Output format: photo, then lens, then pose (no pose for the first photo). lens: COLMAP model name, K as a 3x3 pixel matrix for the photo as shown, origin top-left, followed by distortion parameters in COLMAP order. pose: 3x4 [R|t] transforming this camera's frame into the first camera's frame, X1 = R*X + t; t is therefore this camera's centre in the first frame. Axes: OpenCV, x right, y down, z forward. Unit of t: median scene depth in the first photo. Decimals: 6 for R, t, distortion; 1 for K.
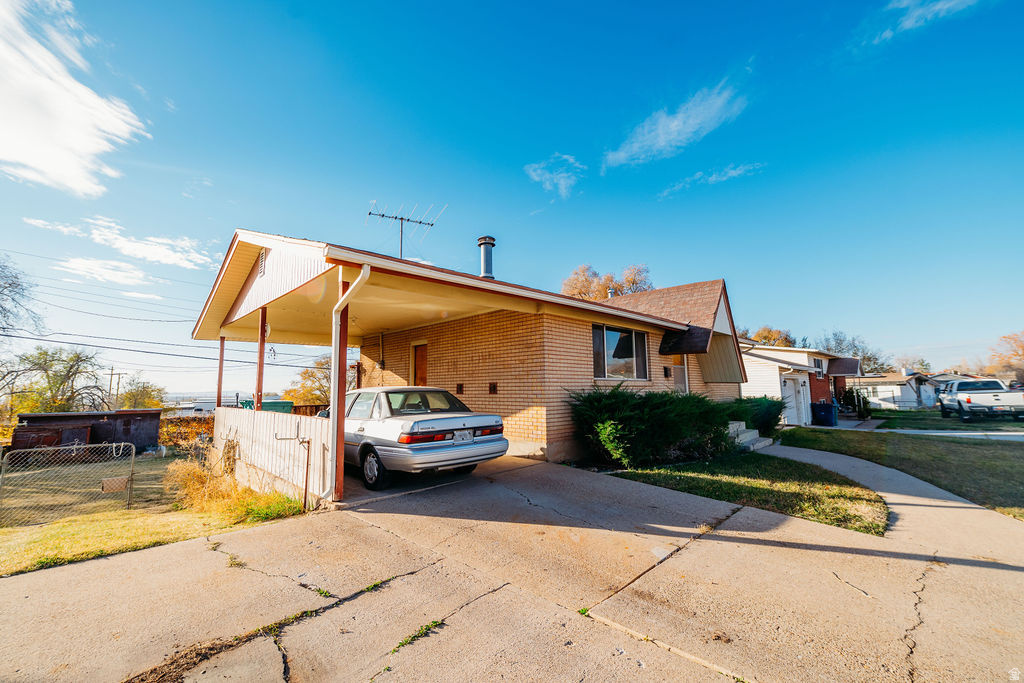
lens RADIAL K [[406.4, 0, 507.2], [0, 406.4, 343.0], [0, 0, 1]] dist [-0.001400, 0.000493]
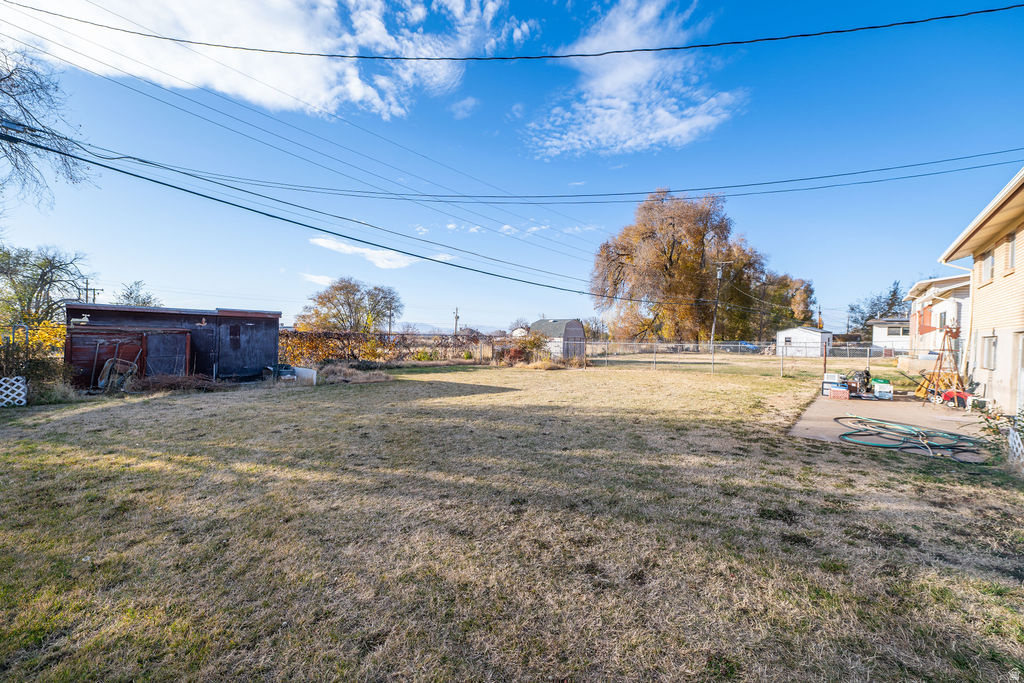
lens RADIAL K [[406.4, 0, 515.1], [0, 406.4, 339.0], [0, 0, 1]] dist [-0.001400, 0.000493]
pose [[0.996646, 0.039519, 0.071664, -0.186709], [-0.048678, 0.990195, 0.130937, 0.036058], [-0.065787, -0.133986, 0.988797, 0.116706]]
